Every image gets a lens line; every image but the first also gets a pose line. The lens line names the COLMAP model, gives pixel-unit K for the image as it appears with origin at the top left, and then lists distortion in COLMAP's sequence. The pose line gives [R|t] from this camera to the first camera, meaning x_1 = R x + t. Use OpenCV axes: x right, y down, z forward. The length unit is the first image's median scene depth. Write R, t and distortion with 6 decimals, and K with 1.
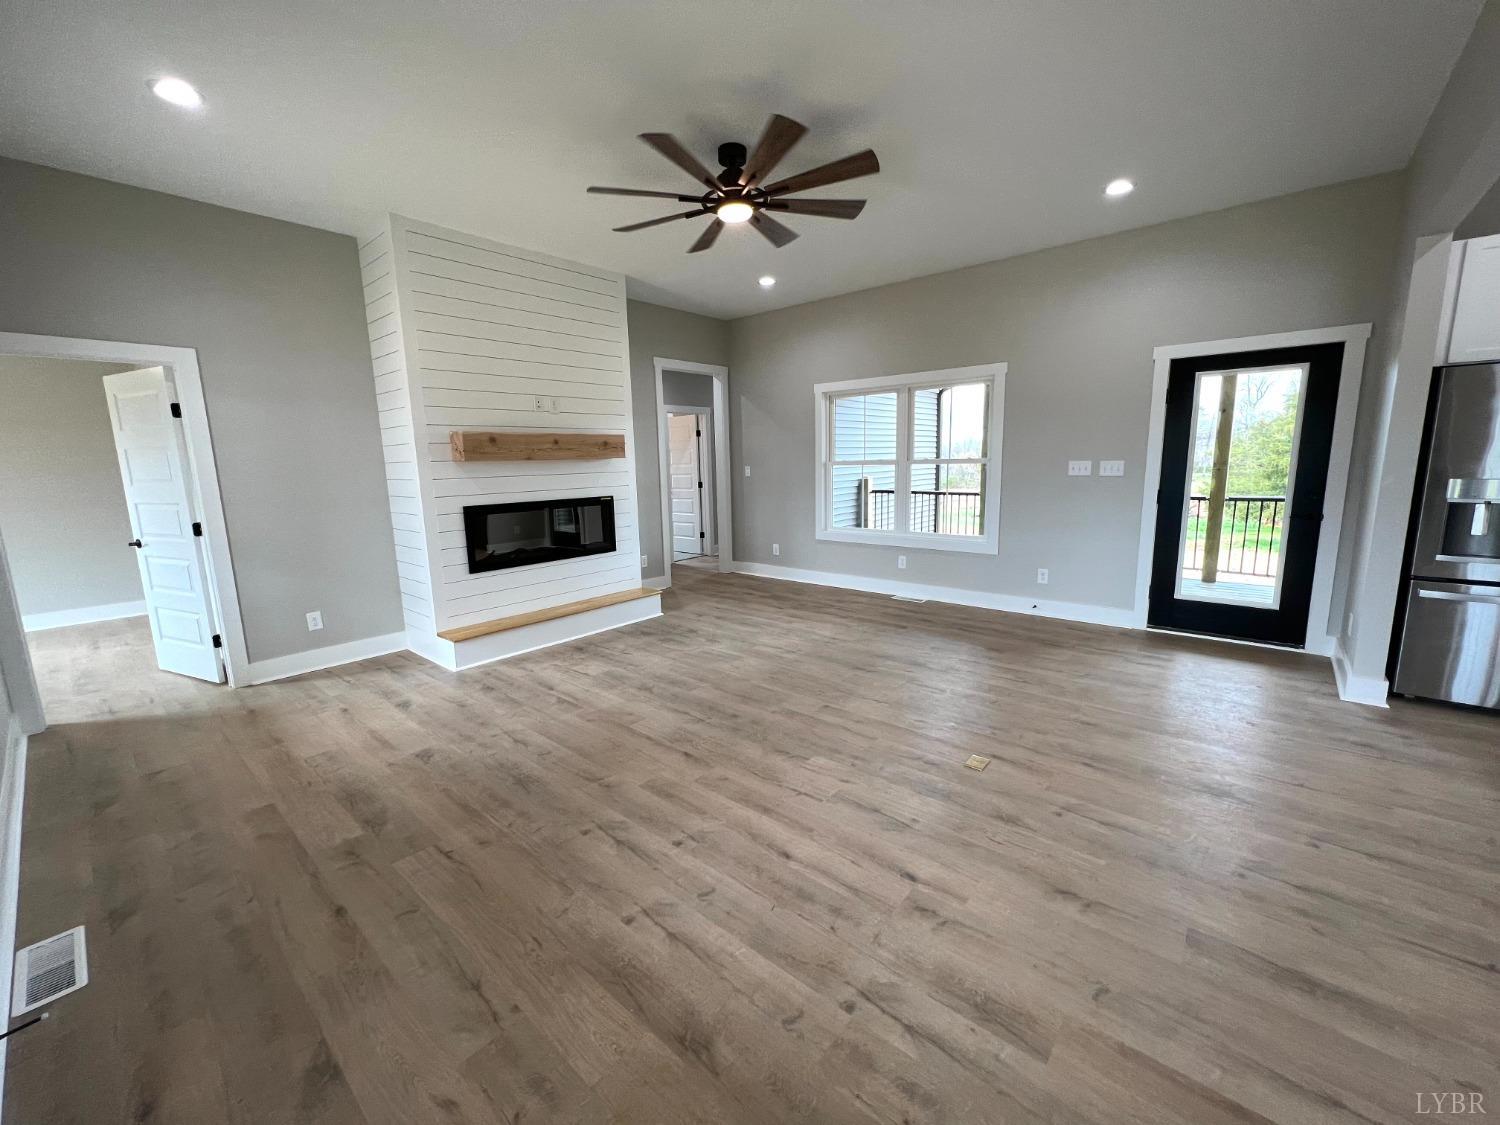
lens RADIAL K [[602.0, 0, 750.0], [0, 602.0, 562.5], [0, 0, 1]] dist [-0.002506, 0.000105]
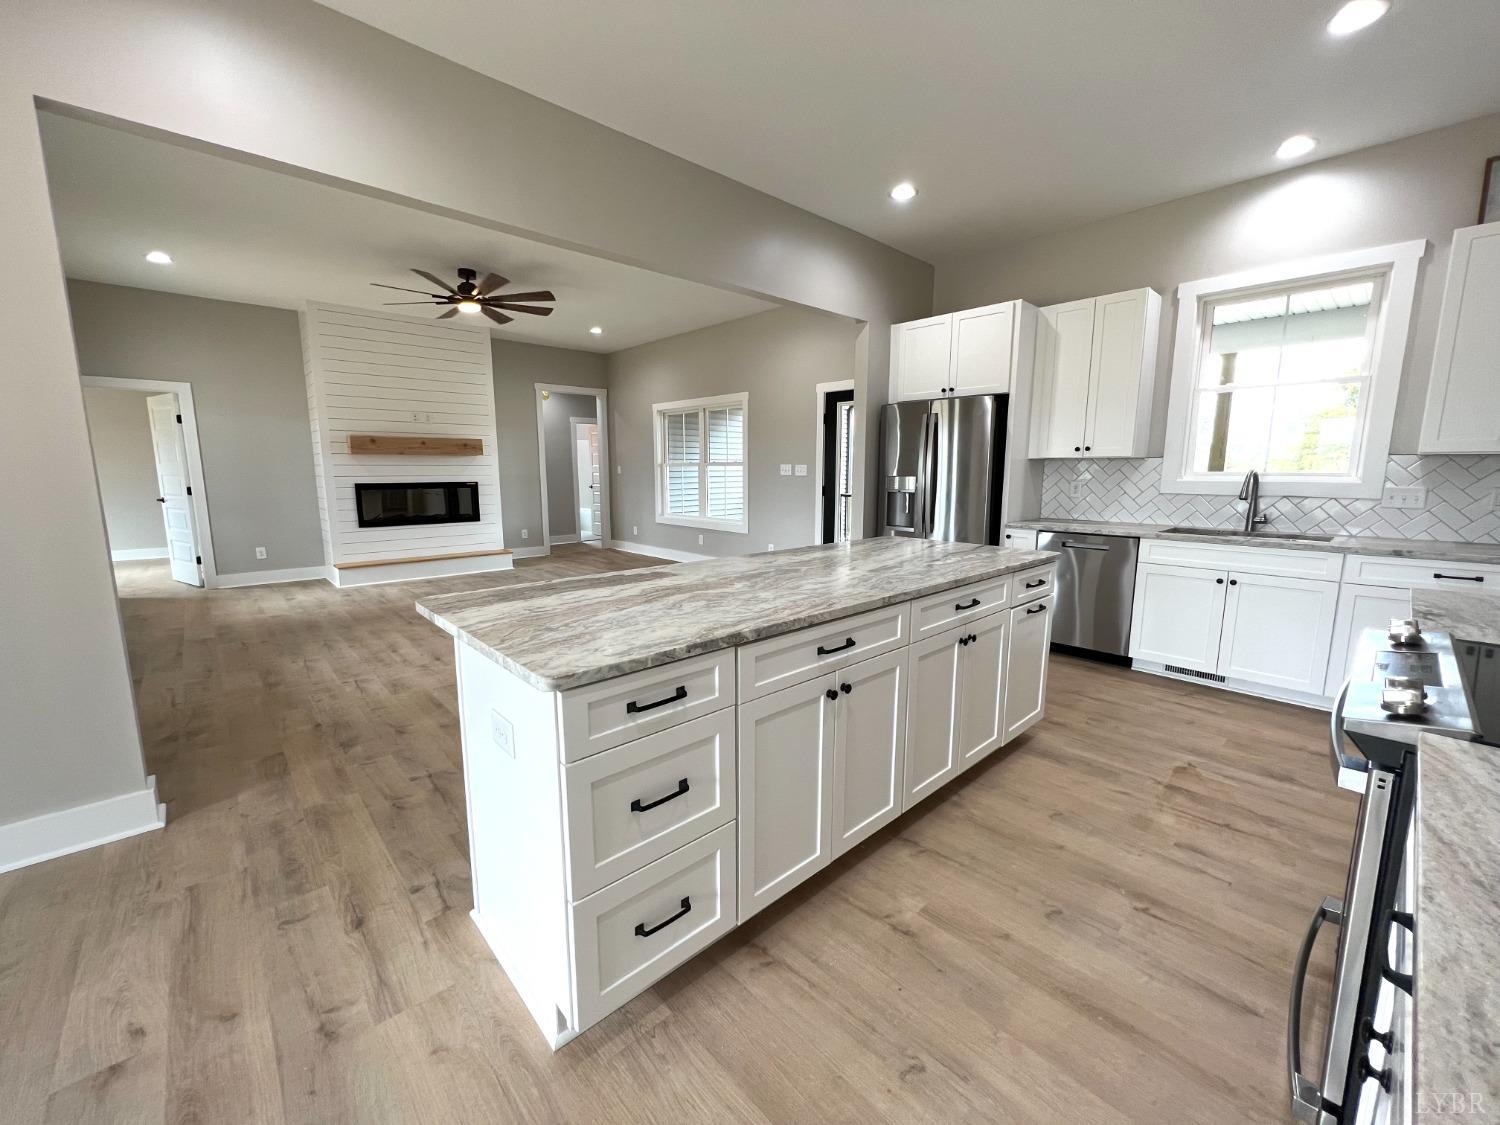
lens RADIAL K [[602.0, 0, 750.0], [0, 602.0, 562.5], [0, 0, 1]] dist [-0.002506, 0.000105]
pose [[0.993252, 0.041869, -0.108156, 0.716642], [-0.043341, 0.998997, -0.011291, 0.084110], [0.107575, 0.015903, 0.994070, -0.424420]]
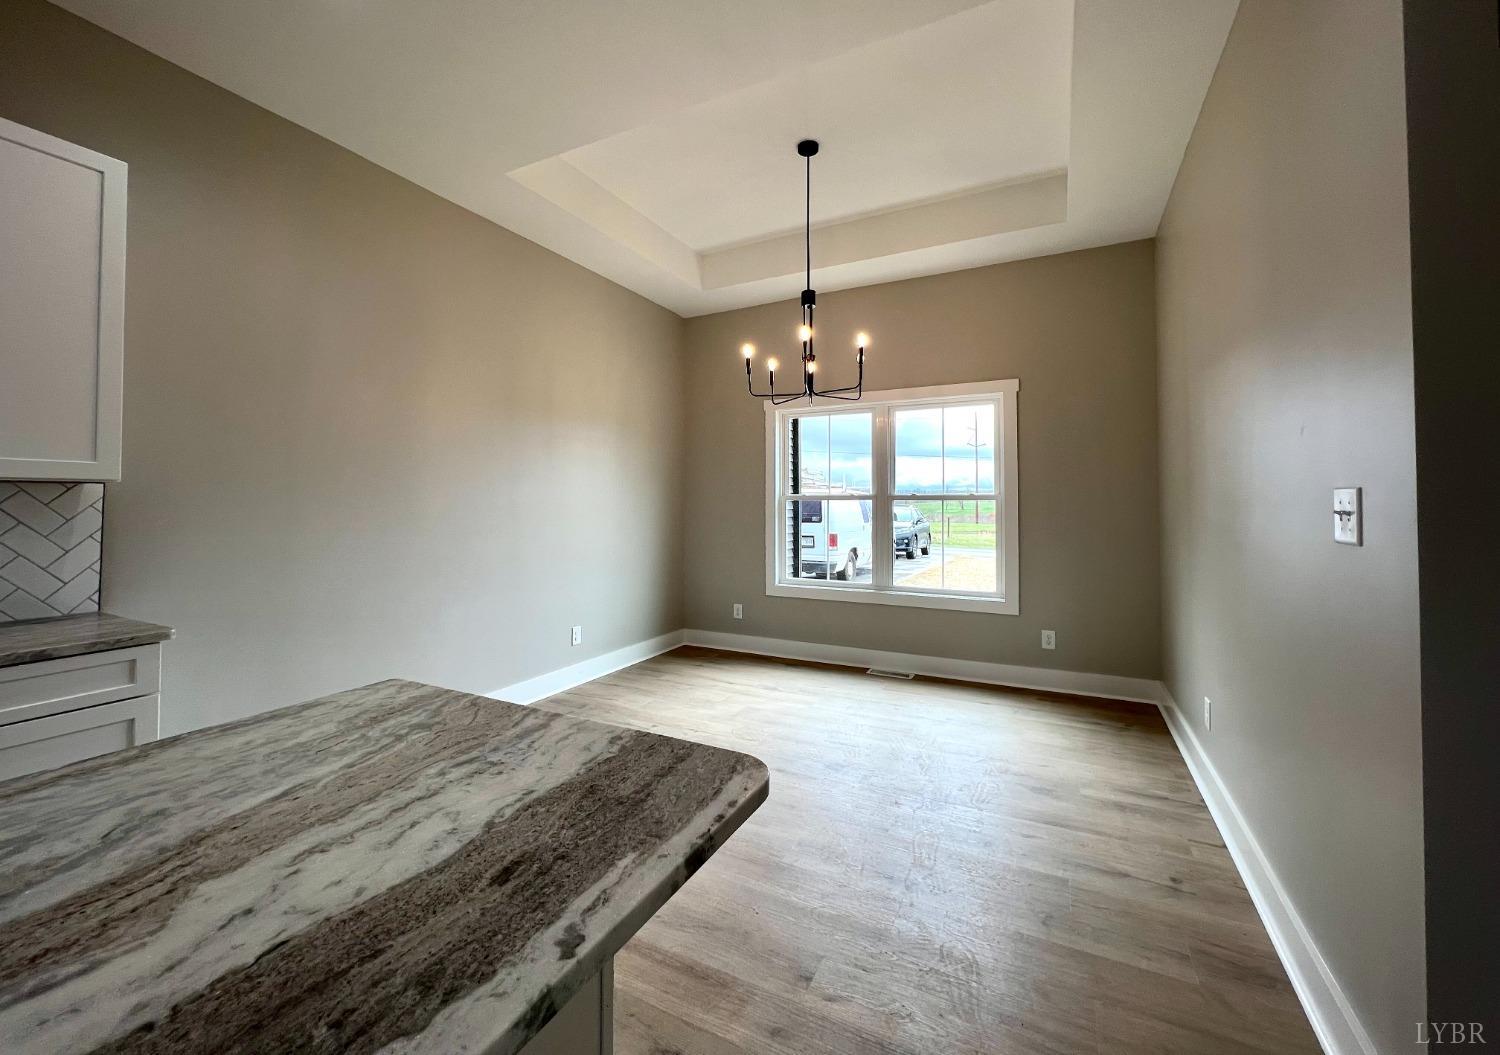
lens RADIAL K [[598.7, 0, 751.1], [0, 598.7, 493.1], [0, 0, 1]] dist [-0.000252, -0.000031]
pose [[-0.970908, 0.018259, -0.238757, 0.491941], [-0.018415, 0.988442, 0.150478, -0.011629], [0.238745, 0.150497, -0.959350, 0.163198]]
